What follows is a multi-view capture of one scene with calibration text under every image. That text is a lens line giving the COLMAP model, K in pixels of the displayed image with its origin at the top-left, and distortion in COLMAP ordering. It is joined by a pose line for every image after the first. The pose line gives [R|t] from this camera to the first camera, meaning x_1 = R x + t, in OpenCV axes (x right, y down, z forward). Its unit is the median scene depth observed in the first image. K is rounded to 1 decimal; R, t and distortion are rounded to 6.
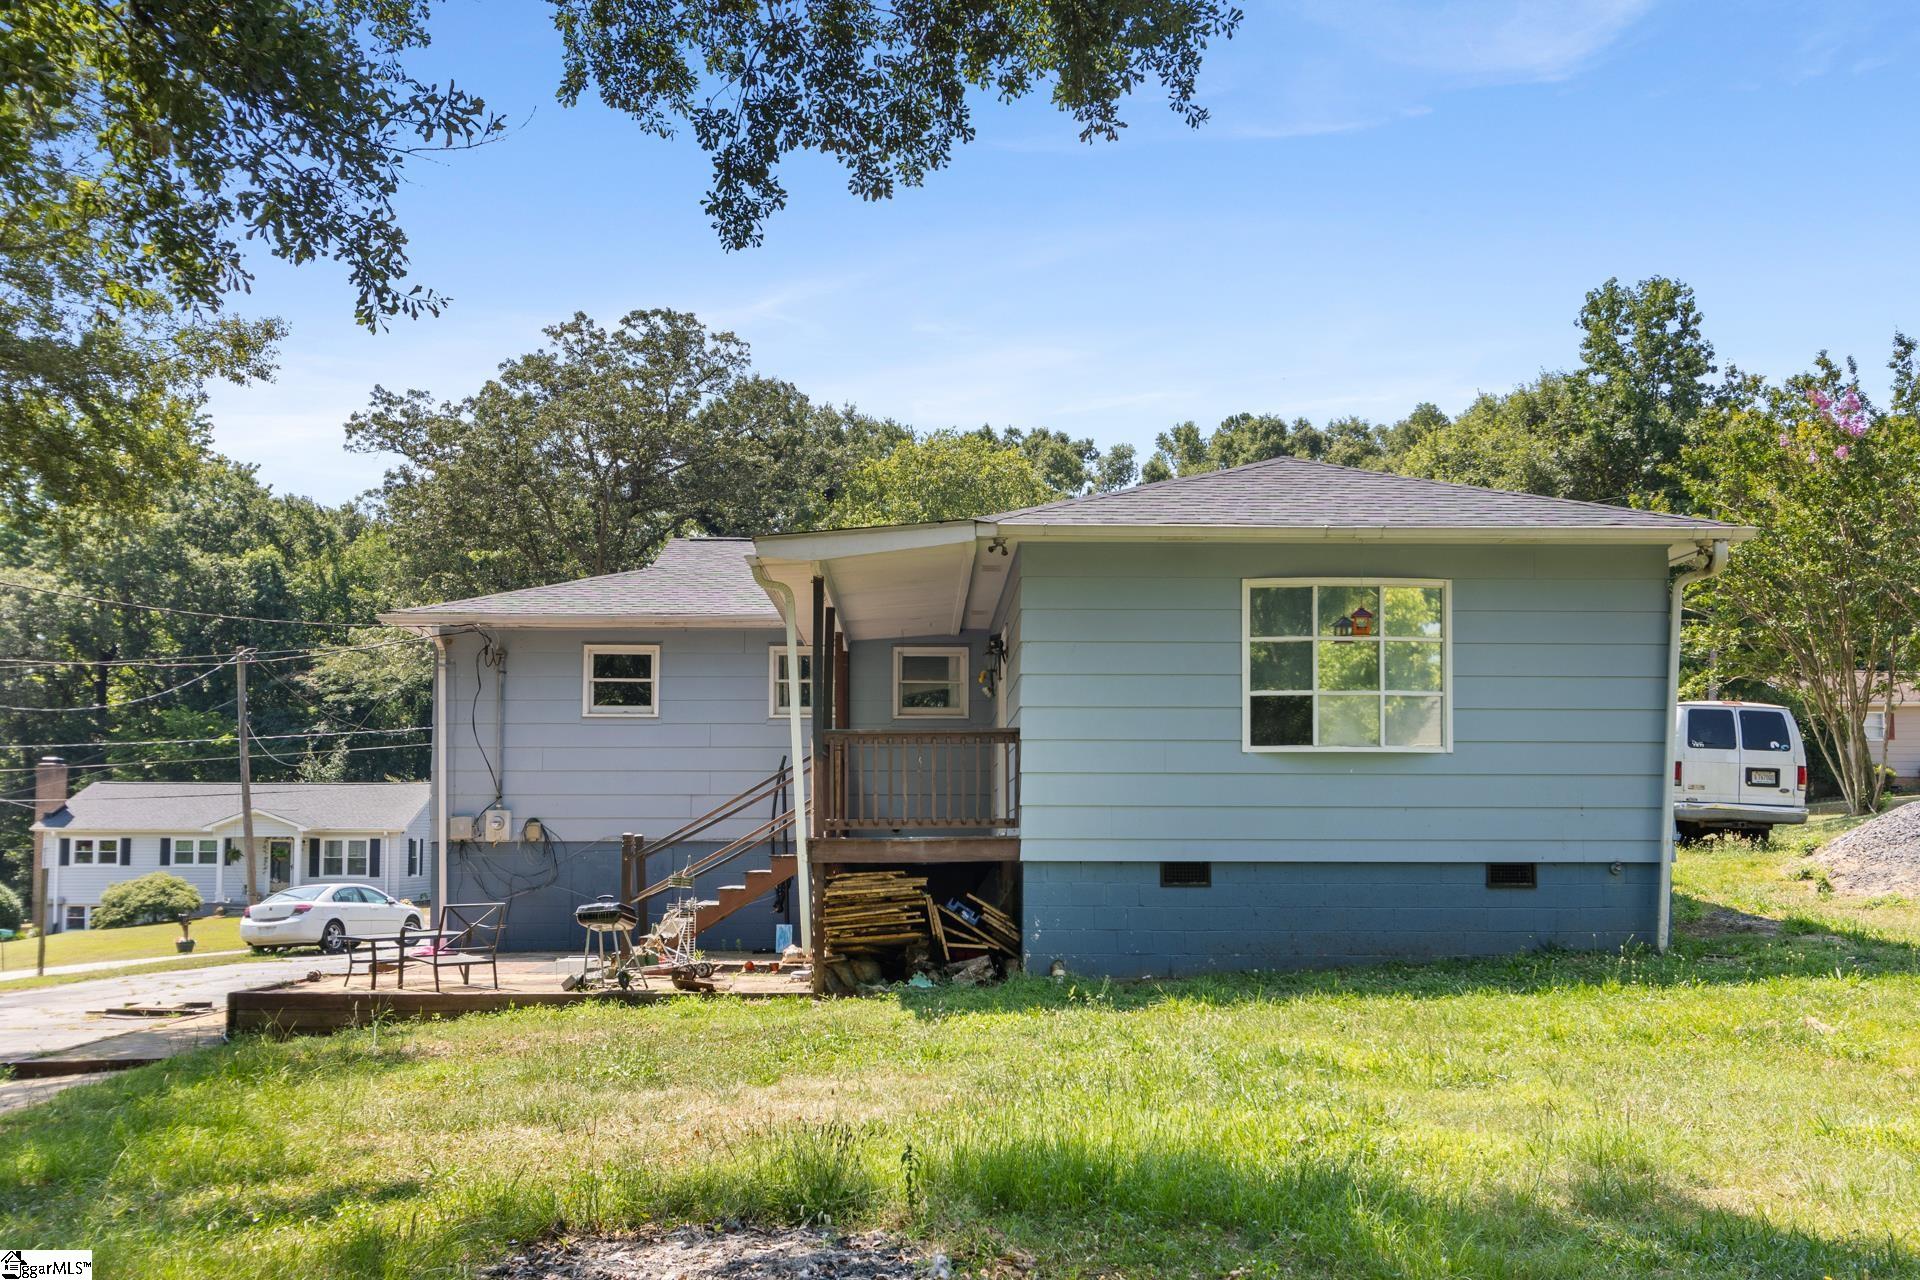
lens RADIAL K [[1787.0, 0, 959.1], [0, 1787.0, 761.4], [0, 0, 1]] dist [0.000707, 0.000483]
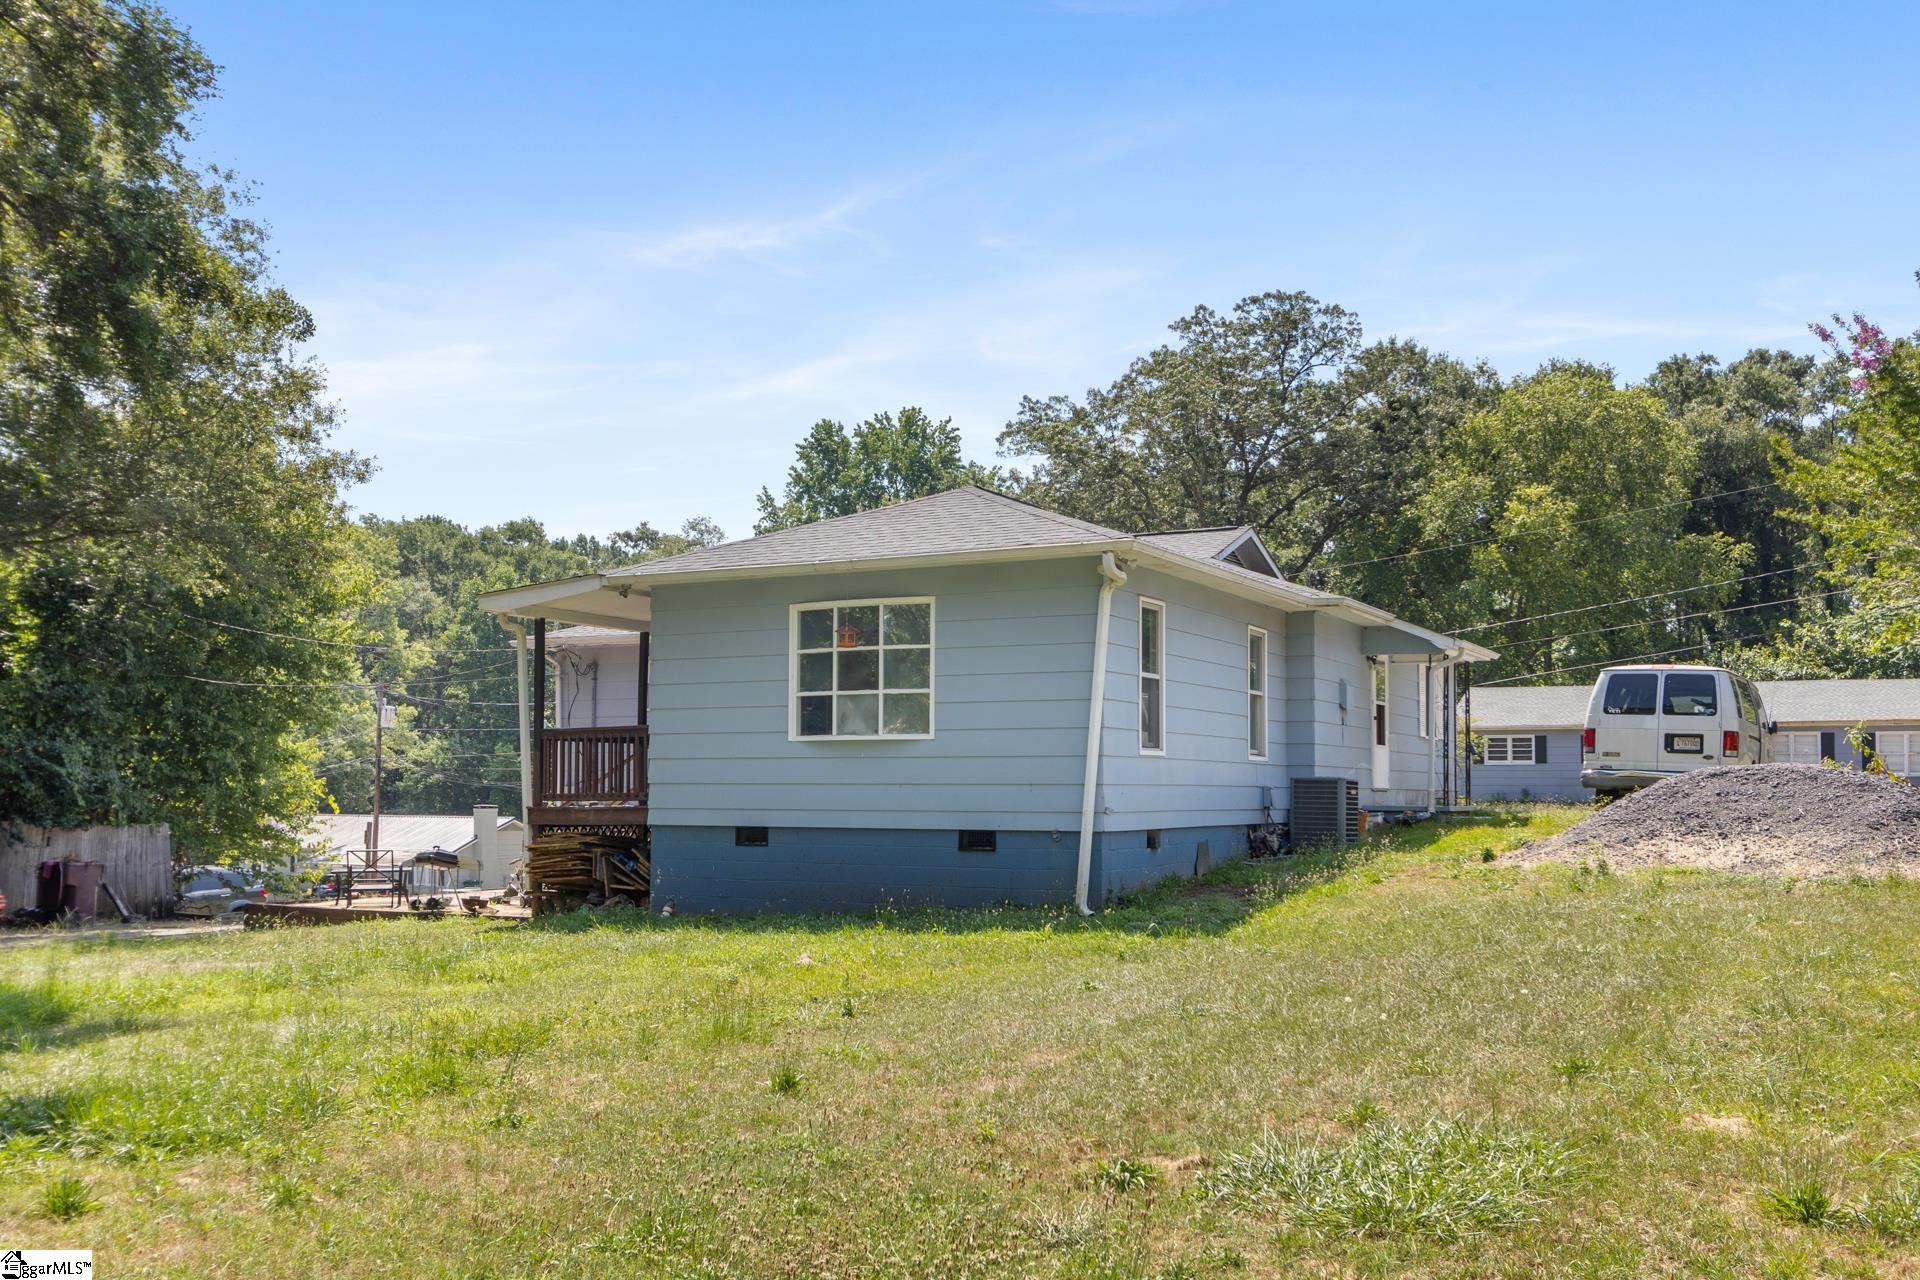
lens RADIAL K [[1787.0, 0, 959.1], [0, 1787.0, 761.4], [0, 0, 1]] dist [0.000707, 0.000483]
pose [[0.860660, -0.006606, -0.509138, 0.603351], [0.020849, 0.999534, 0.022276, -0.010979], [0.508754, -0.029787, 0.860397, -0.022513]]
